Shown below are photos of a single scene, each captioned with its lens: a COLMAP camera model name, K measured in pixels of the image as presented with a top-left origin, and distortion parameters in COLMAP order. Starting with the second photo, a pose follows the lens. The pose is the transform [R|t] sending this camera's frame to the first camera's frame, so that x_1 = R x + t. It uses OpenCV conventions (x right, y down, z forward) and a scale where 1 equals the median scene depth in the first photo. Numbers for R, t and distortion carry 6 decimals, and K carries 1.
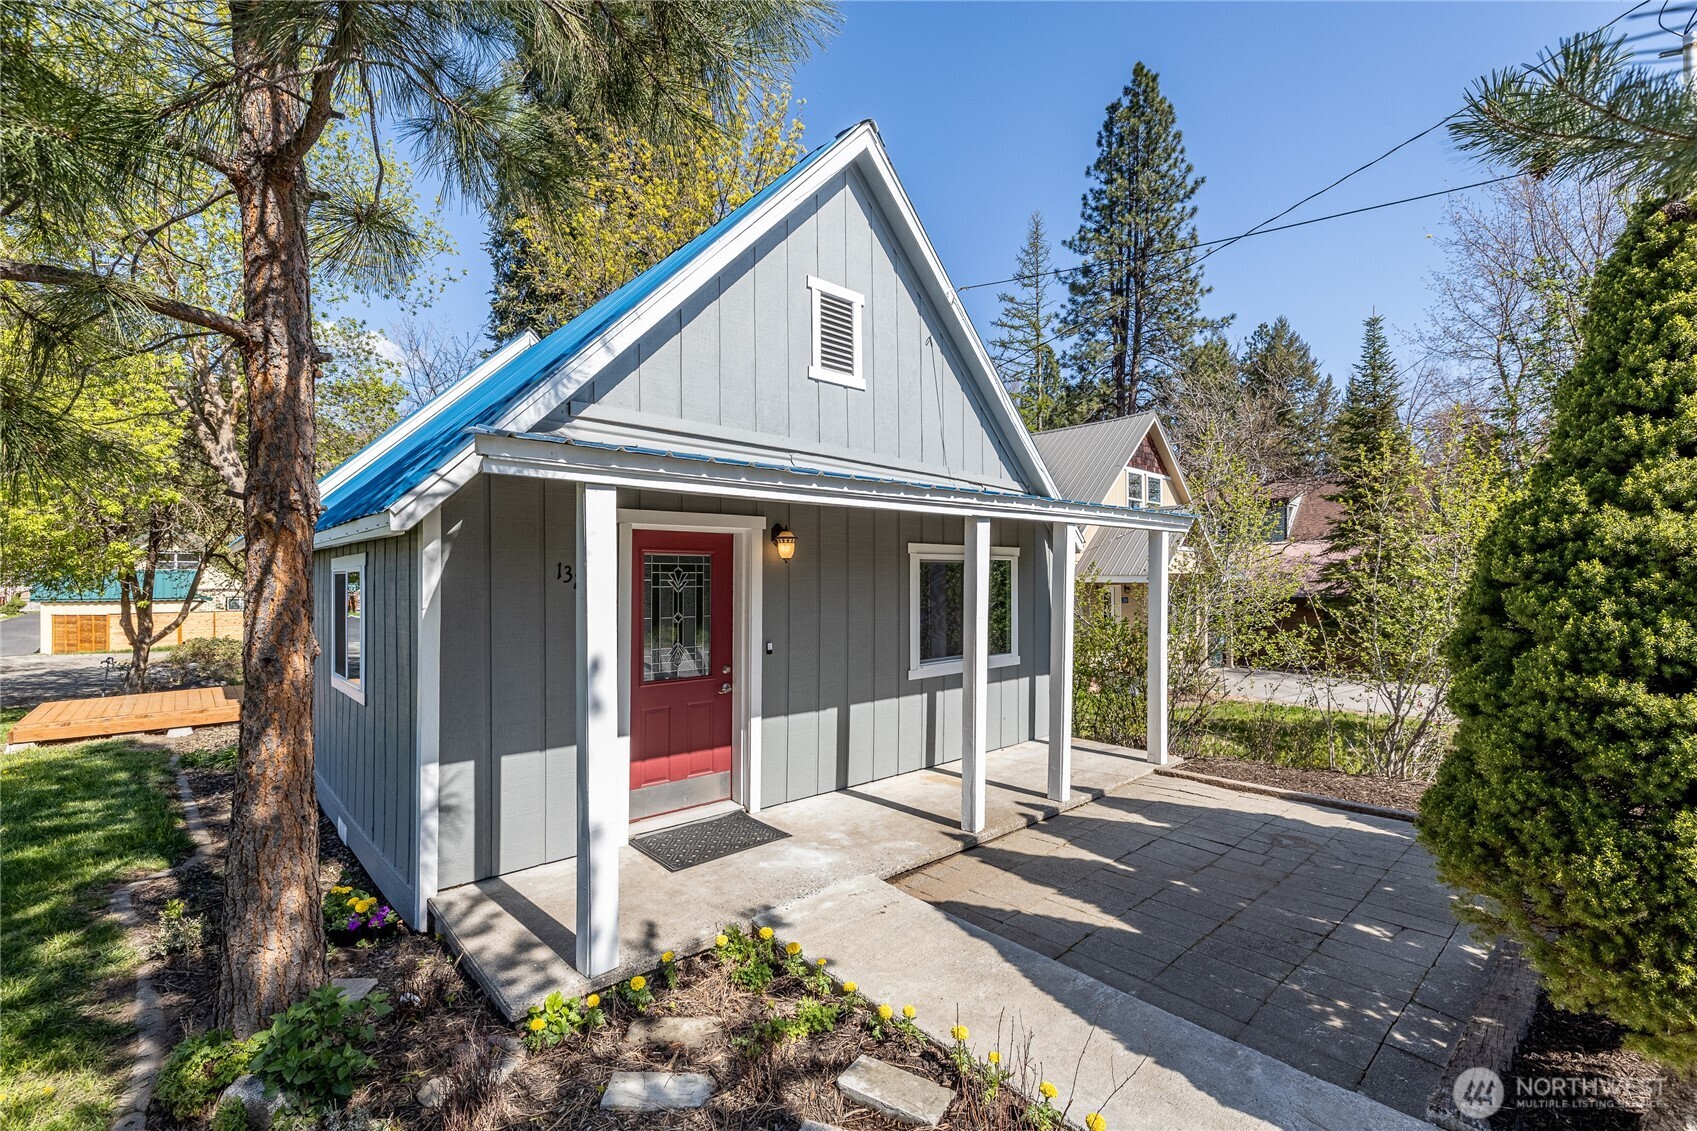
lens RADIAL K [[724.5, 0, 846.9], [0, 724.5, 589.8], [0, 0, 1]] dist [-0.001803, -0.000059]
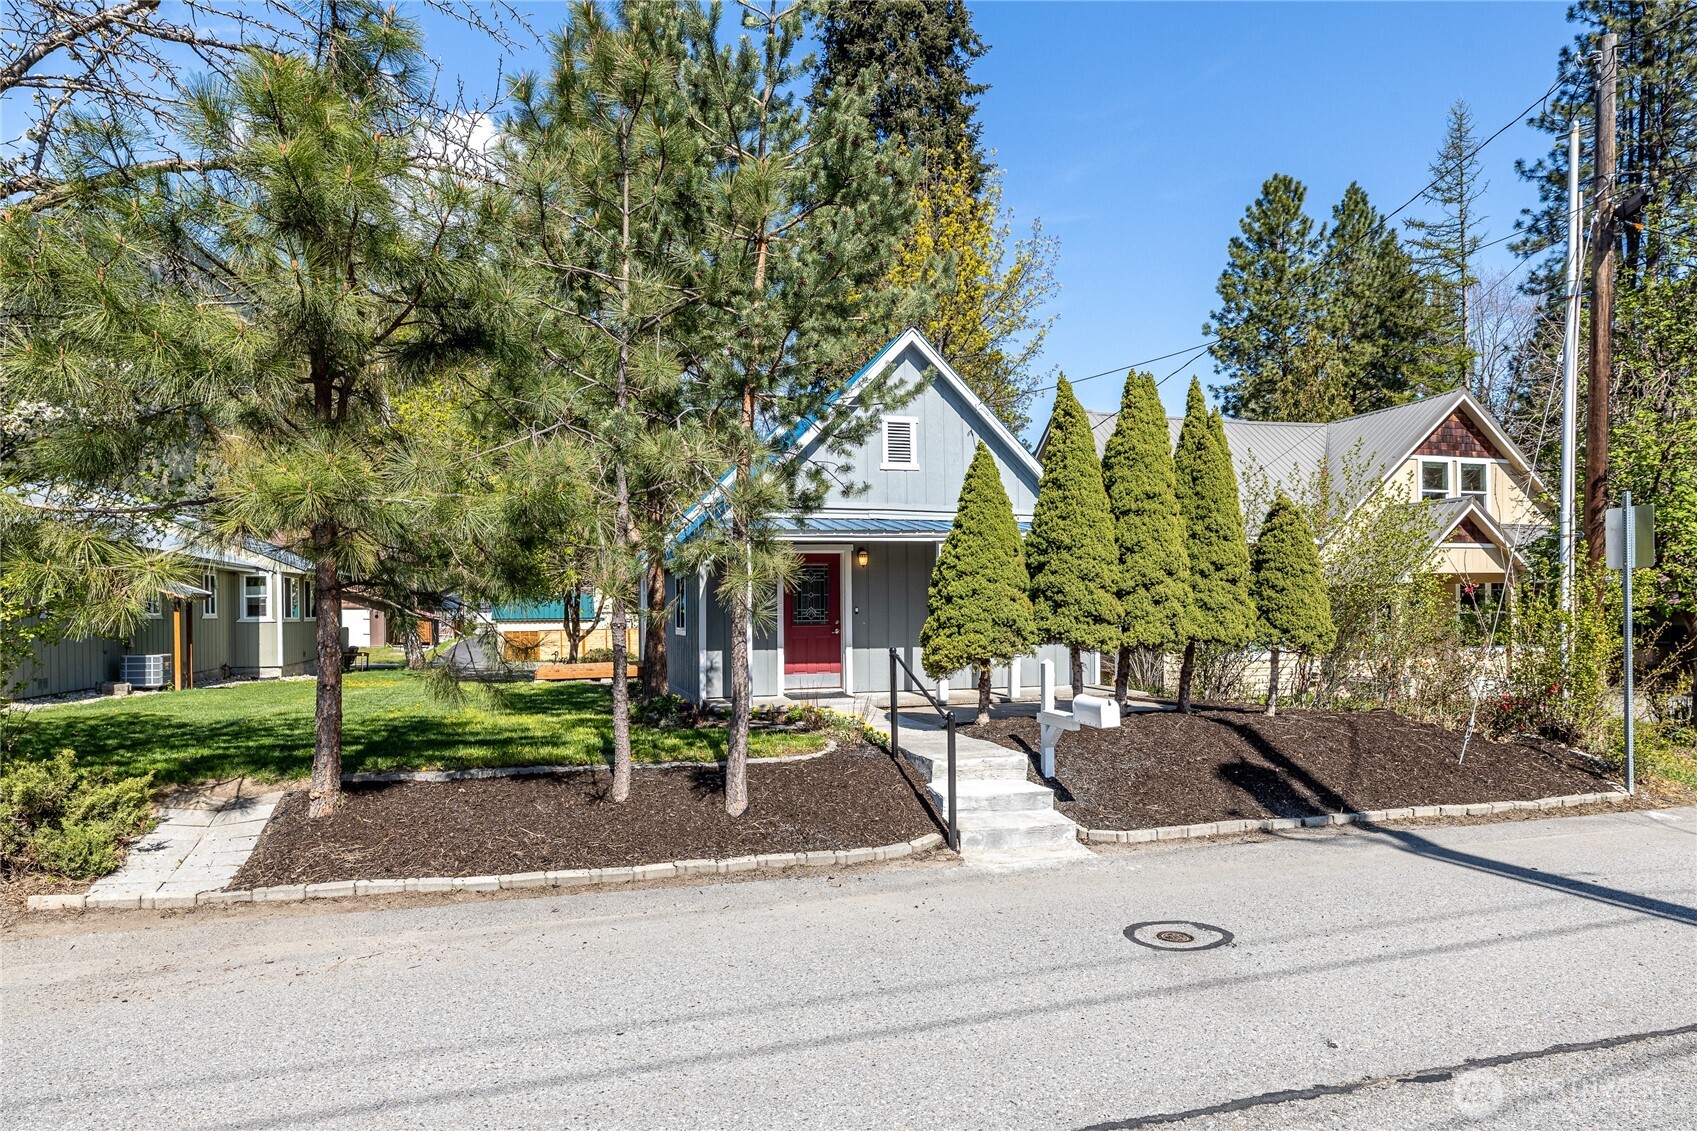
lens RADIAL K [[951.1, 0, 852.6], [0, 951.1, 611.2], [0, 0, 1]] dist [-0.000713, -0.001331]
pose [[0.896318, -0.008483, -0.443331, 1.013538], [0.005390, 0.999952, -0.008238, 0.101853], [0.443380, 0.004994, 0.896320, -1.302584]]
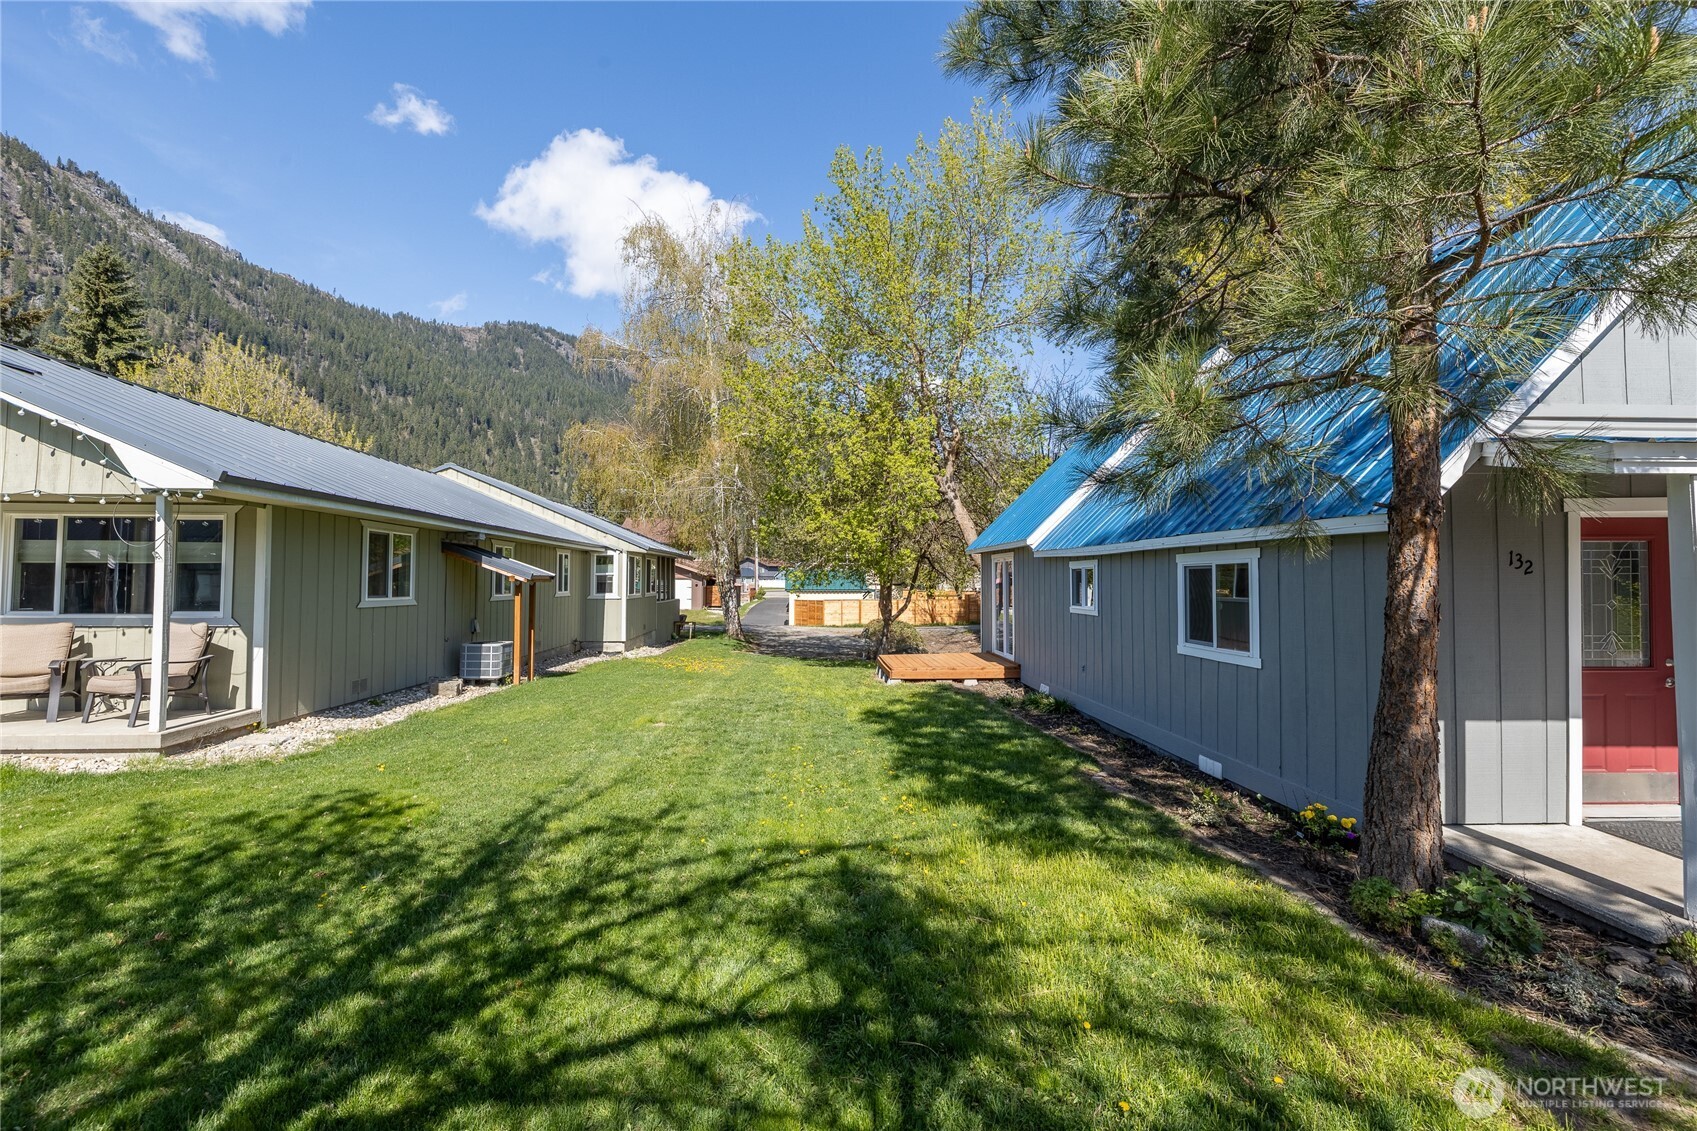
lens RADIAL K [[712.0, 0, 847.9], [0, 712.0, 558.9], [0, 0, 1]] dist [-0.000205, 0.000247]
pose [[0.761584, -0.017892, -0.647819, -0.368923], [-0.007833, 0.999292, -0.036807, 0.018010], [0.648019, 0.033105, 0.760905, -0.380712]]
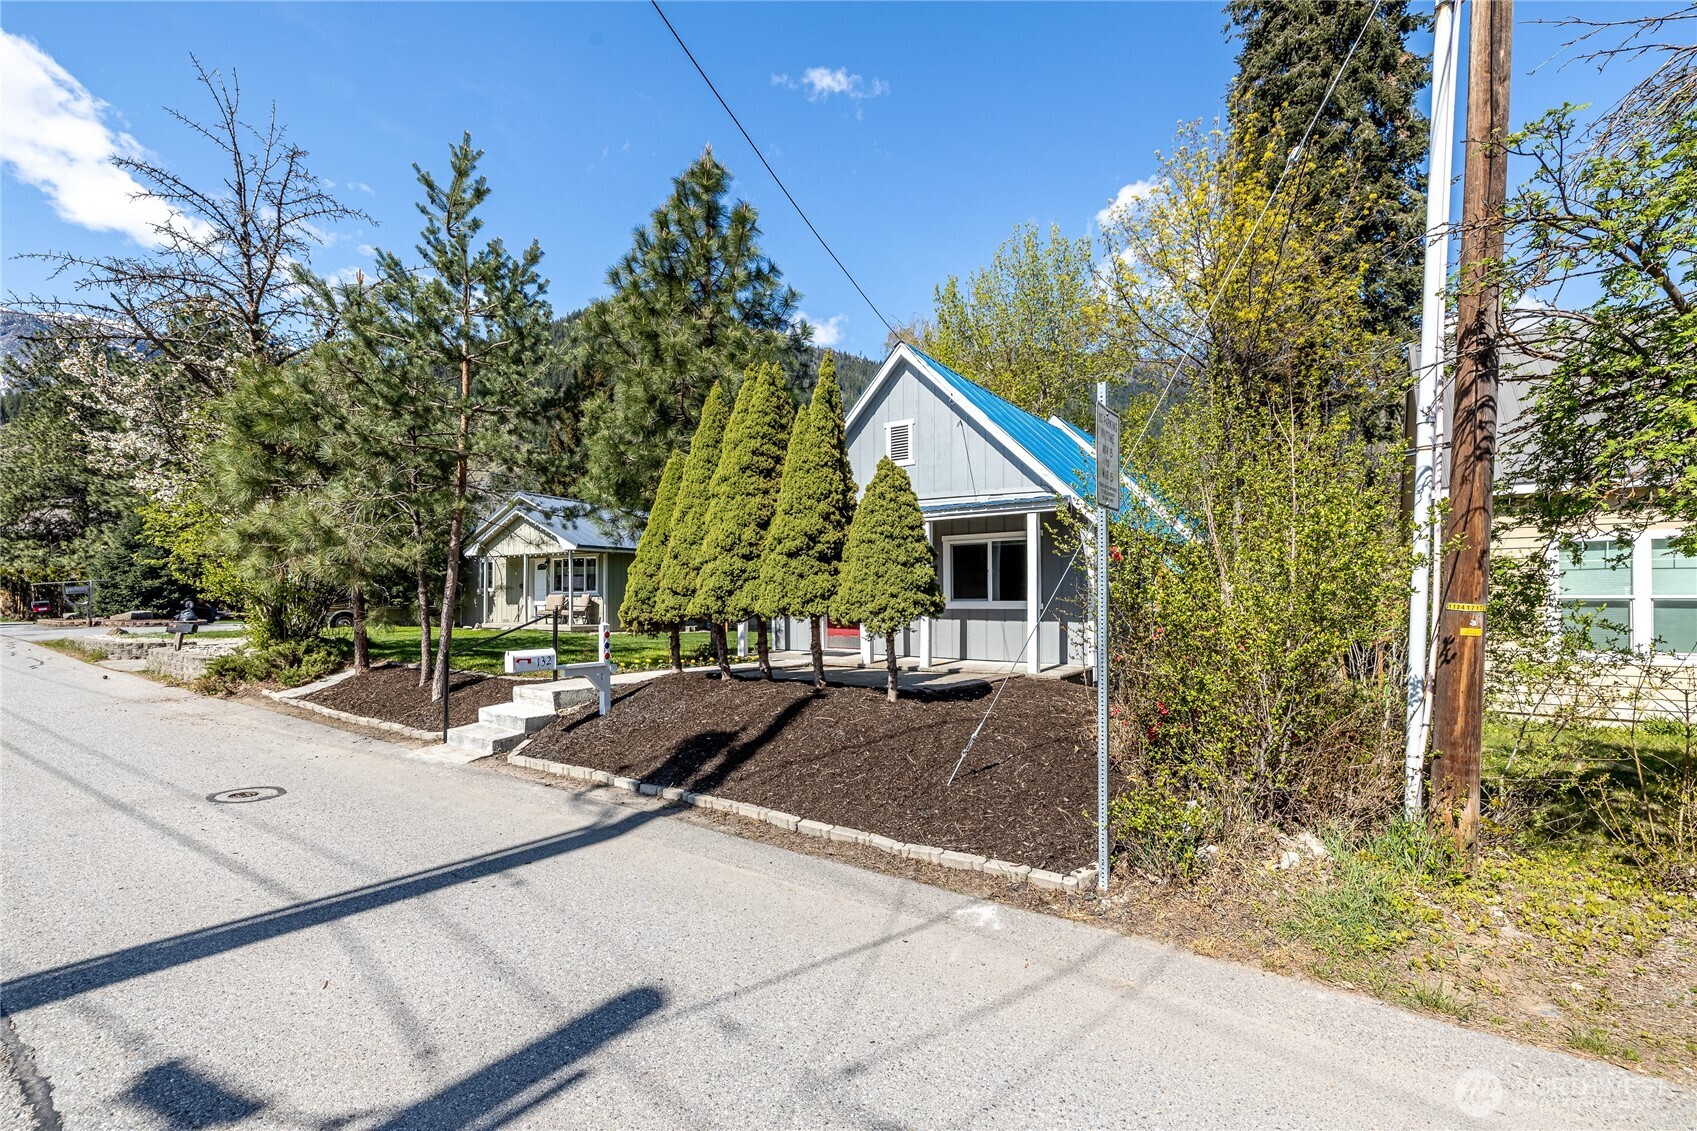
lens RADIAL K [[724.5, 0, 846.9], [0, 724.5, 589.8], [0, 0, 1]] dist [-0.001803, -0.000059]
pose [[0.226494, -0.009315, -0.973968, 2.189682], [-0.008706, 0.999895, -0.011588, 0.115808], [0.973974, 0.011104, 0.226389, 0.389684]]
